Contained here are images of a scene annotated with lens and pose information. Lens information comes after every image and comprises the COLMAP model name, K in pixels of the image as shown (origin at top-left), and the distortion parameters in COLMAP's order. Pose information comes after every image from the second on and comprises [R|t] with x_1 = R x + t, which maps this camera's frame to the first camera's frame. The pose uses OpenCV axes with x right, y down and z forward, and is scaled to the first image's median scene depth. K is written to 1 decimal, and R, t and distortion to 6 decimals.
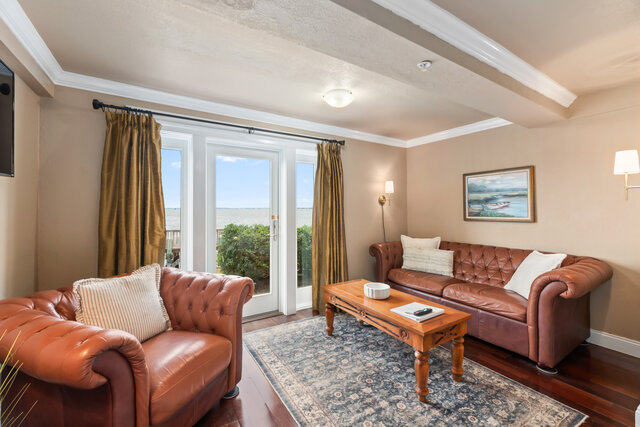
lens RADIAL K [[267.4, 0, 319.1], [0, 267.4, 208.4], [0, 0, 1]] dist [-0.001145, -0.000094]
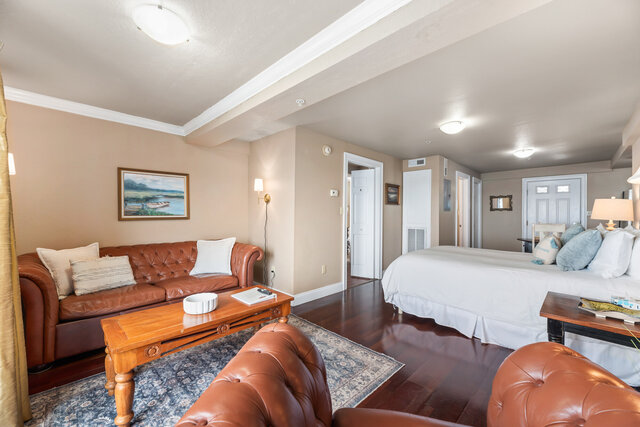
lens RADIAL K [[258.6, 0, 320.0], [0, 258.6, 213.5], [0, 0, 1]] dist [0.001034, 0.000069]
pose [[-0.230850, -0.007209, 0.972963, -0.499480], [-0.010257, 0.999935, 0.004976, 0.012790], [-0.972935, -0.008831, -0.230909, 0.632296]]
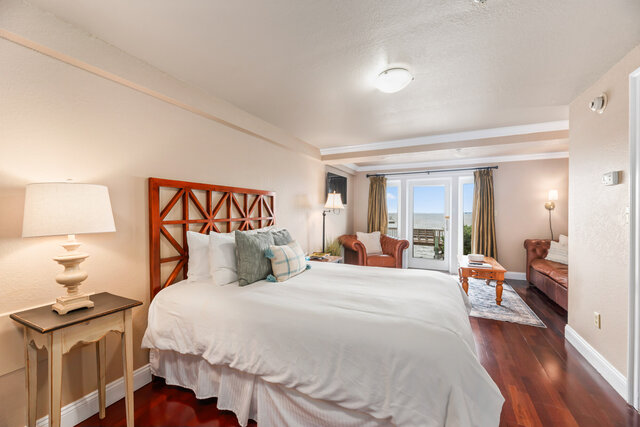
lens RADIAL K [[258.6, 0, 320.0], [0, 258.6, 213.5], [0, 0, 1]] dist [0.001034, 0.000069]
pose [[0.536222, 0.012623, -0.843983, 0.406923], [-0.008828, 0.999917, 0.009347, 0.001103], [0.844031, 0.002439, 0.536289, -0.304003]]
